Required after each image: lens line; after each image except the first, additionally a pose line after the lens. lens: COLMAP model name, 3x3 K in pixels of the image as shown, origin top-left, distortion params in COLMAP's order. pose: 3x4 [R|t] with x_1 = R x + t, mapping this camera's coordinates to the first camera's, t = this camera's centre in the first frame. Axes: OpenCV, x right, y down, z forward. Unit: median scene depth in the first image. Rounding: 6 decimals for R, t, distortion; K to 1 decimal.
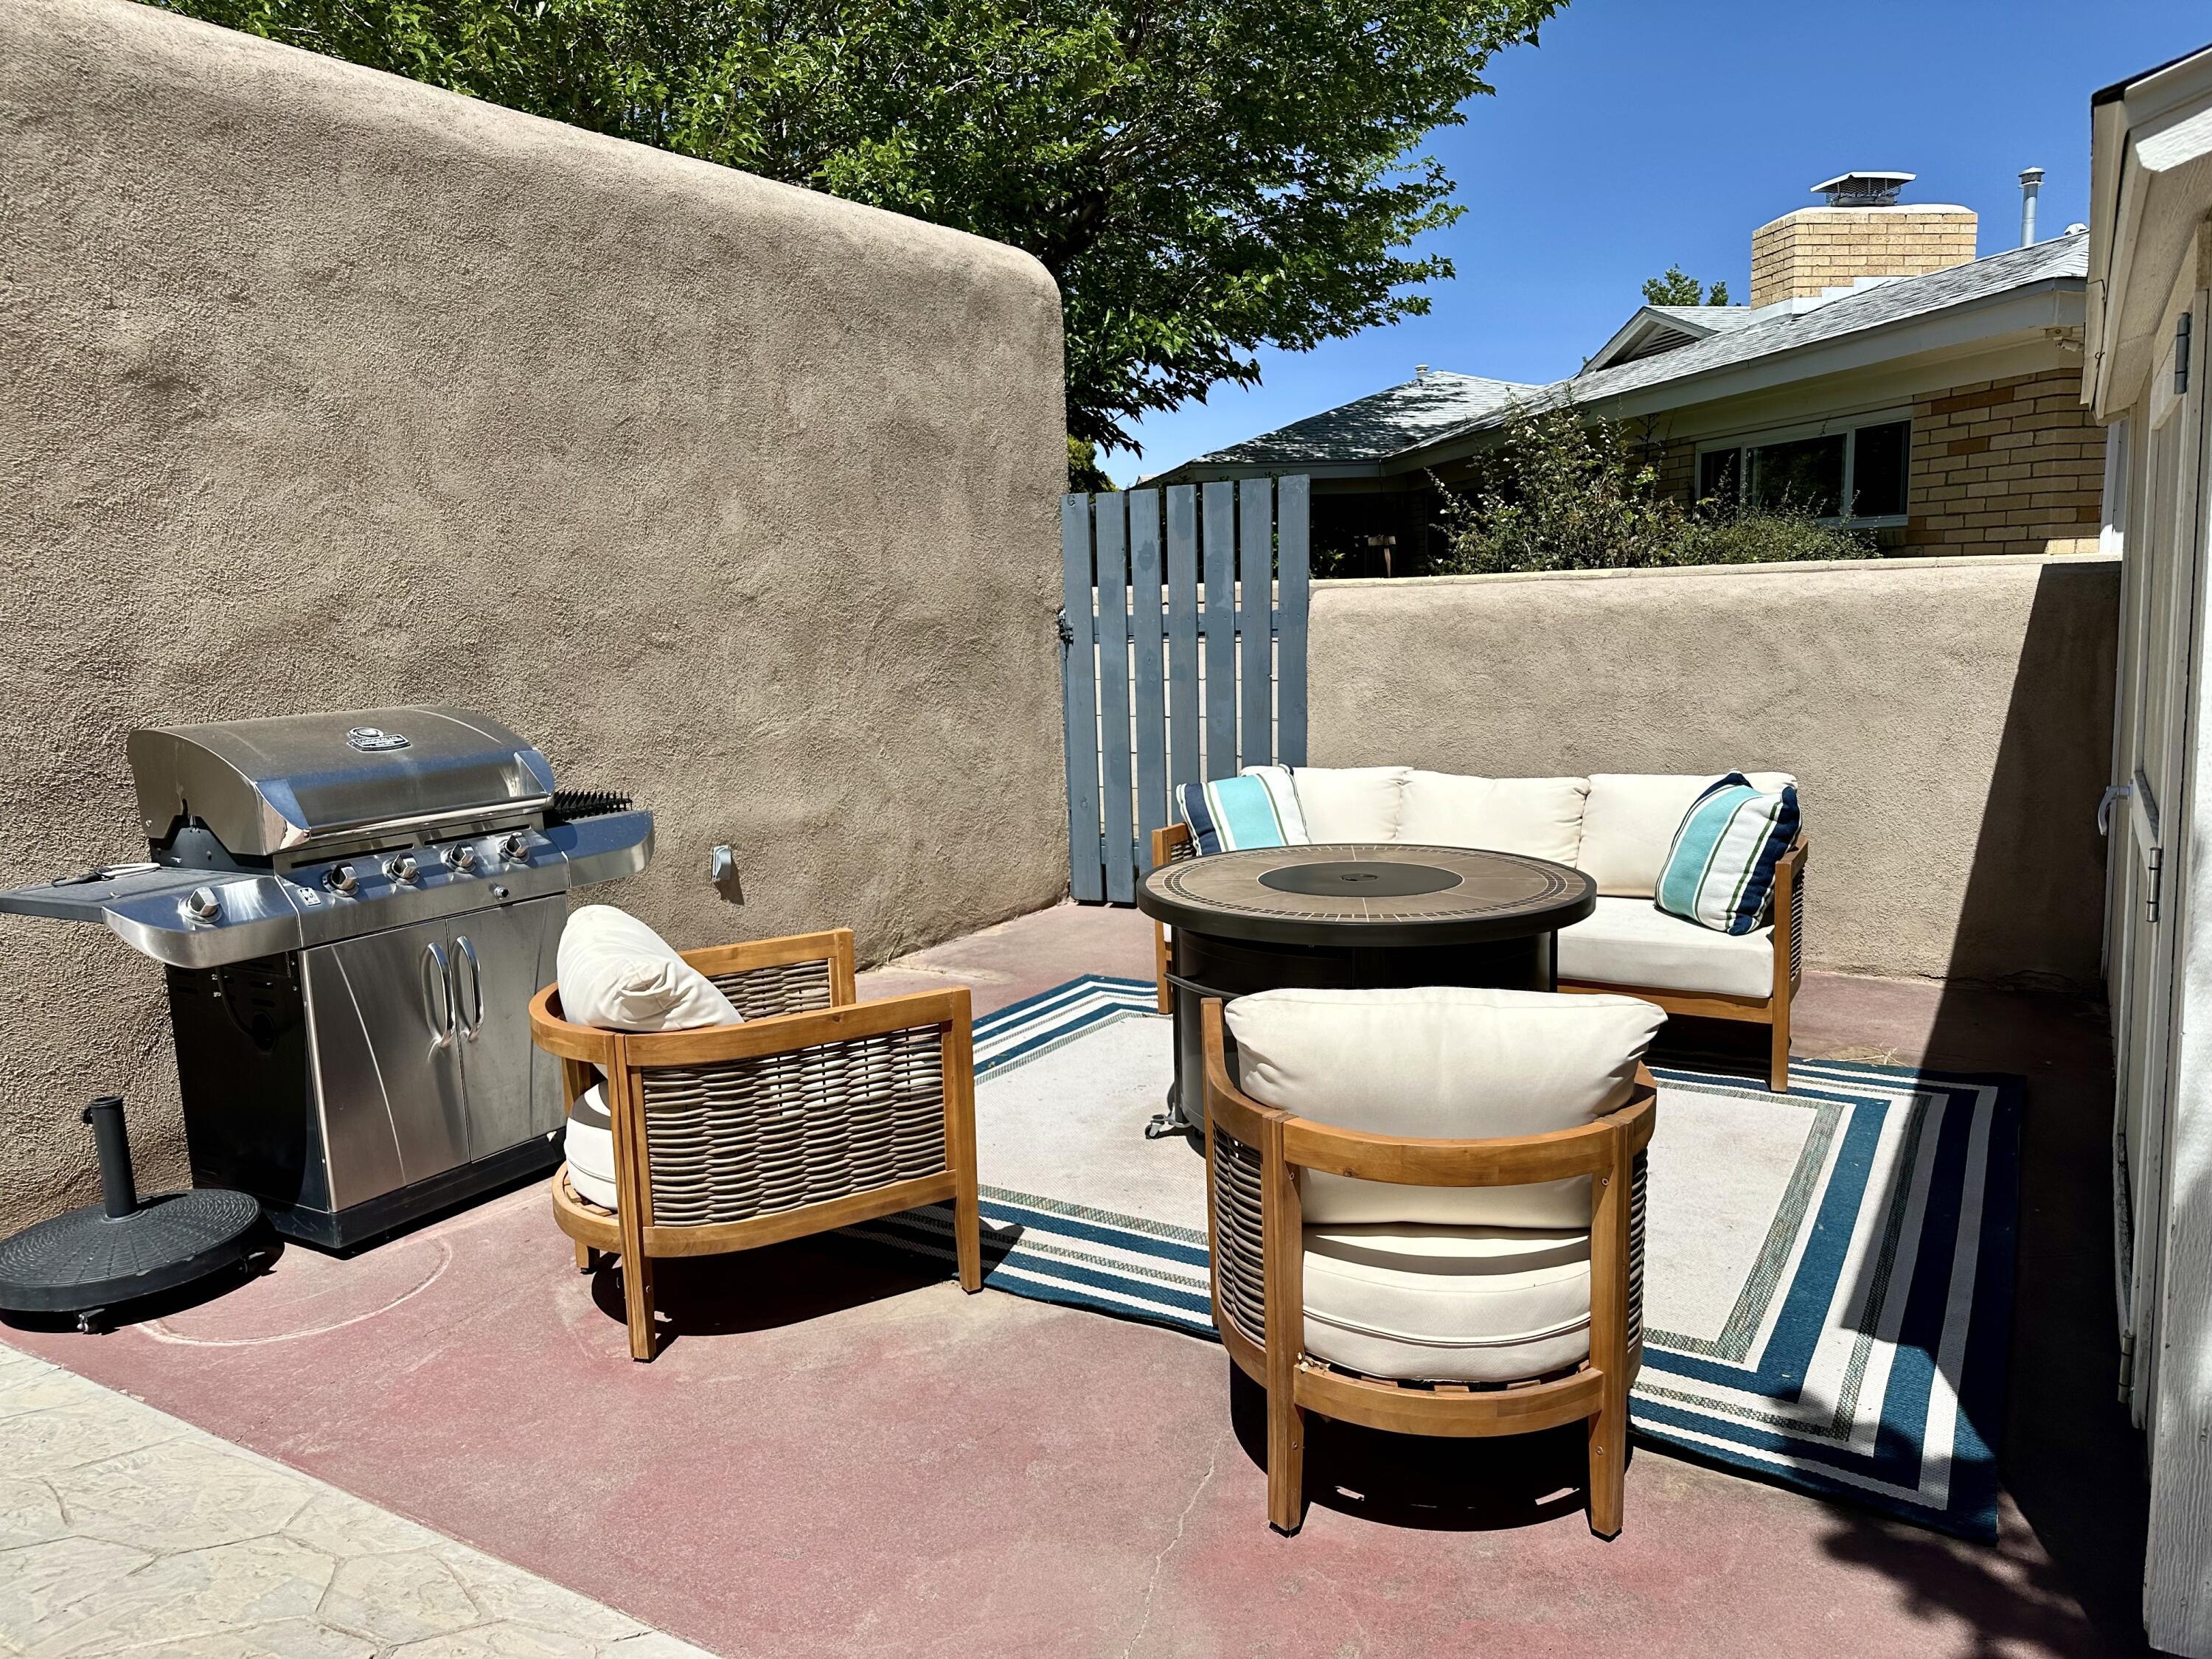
lens RADIAL K [[1548.7, 0, 1143.0], [0, 1548.7, 821.6], [0, 0, 1]] dist [0.083545, -0.112957]
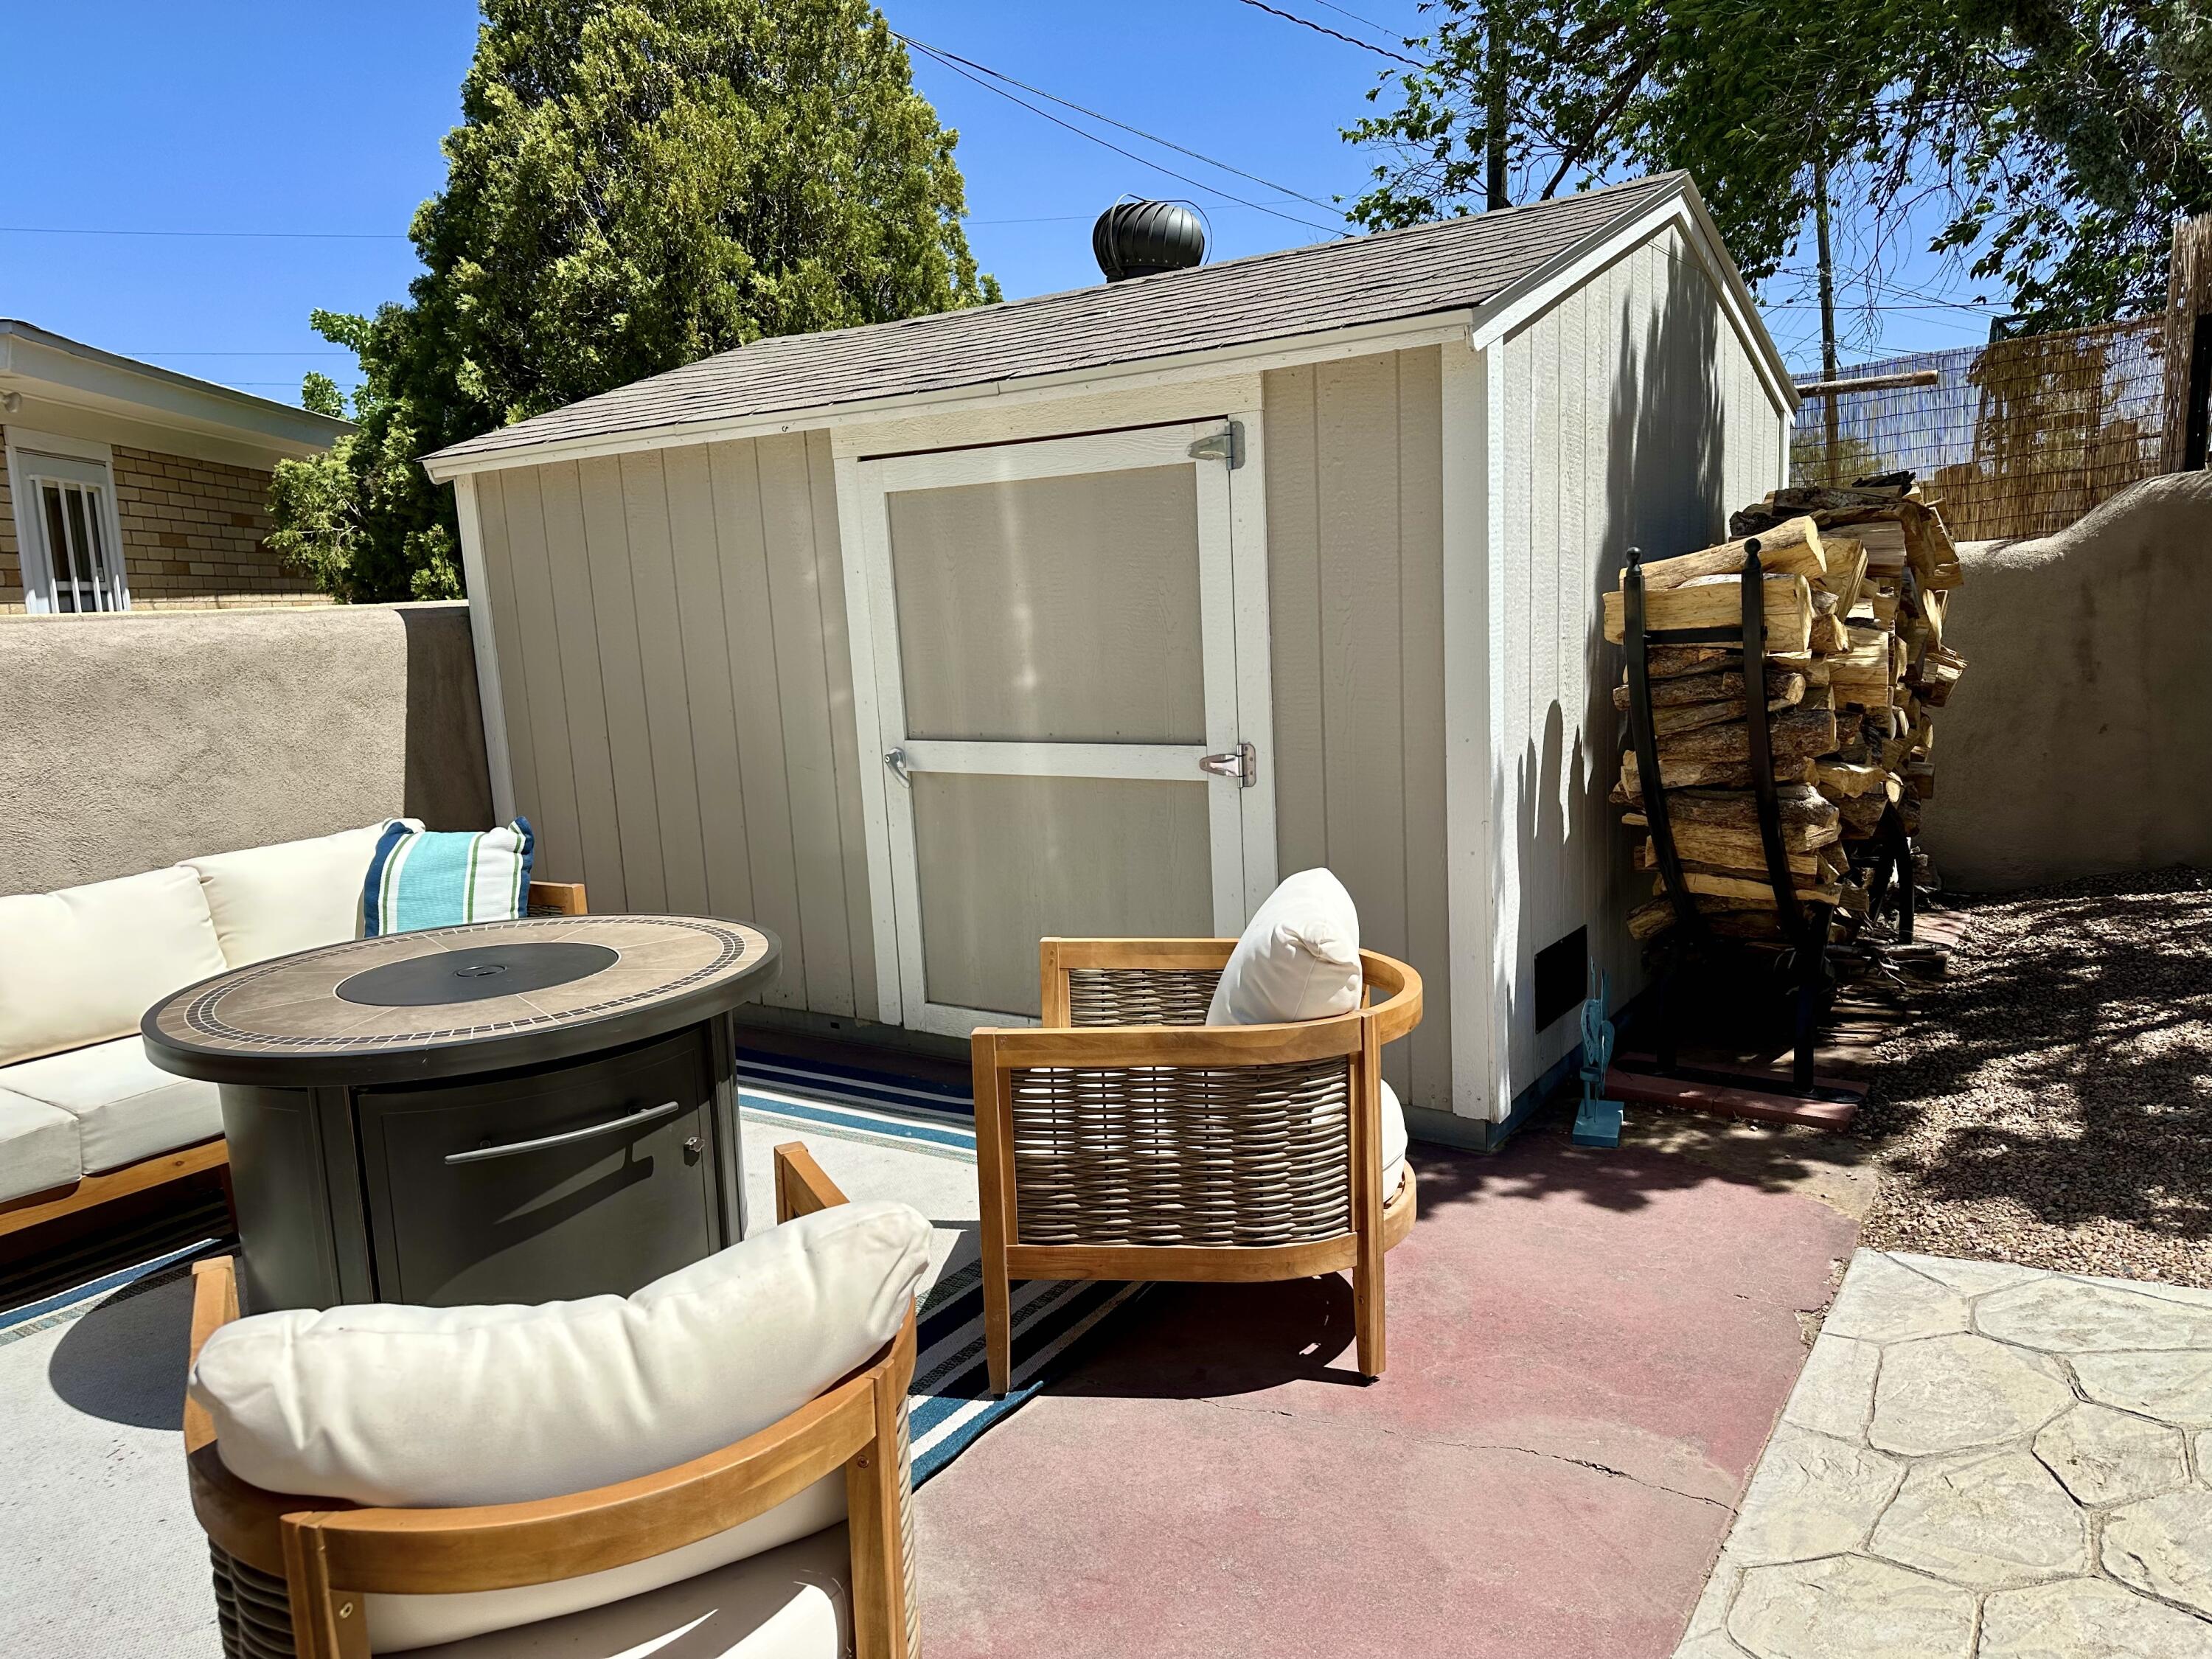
lens RADIAL K [[1548.7, 0, 1073.7], [0, 1548.7, 824.2], [0, 0, 1]] dist [0.083545, -0.112957]
pose [[0.066054, -0.117791, 0.990839, -0.452781], [0.185234, 0.977195, 0.103820, -0.047309], [-0.980472, 0.176679, 0.086366, 0.483908]]
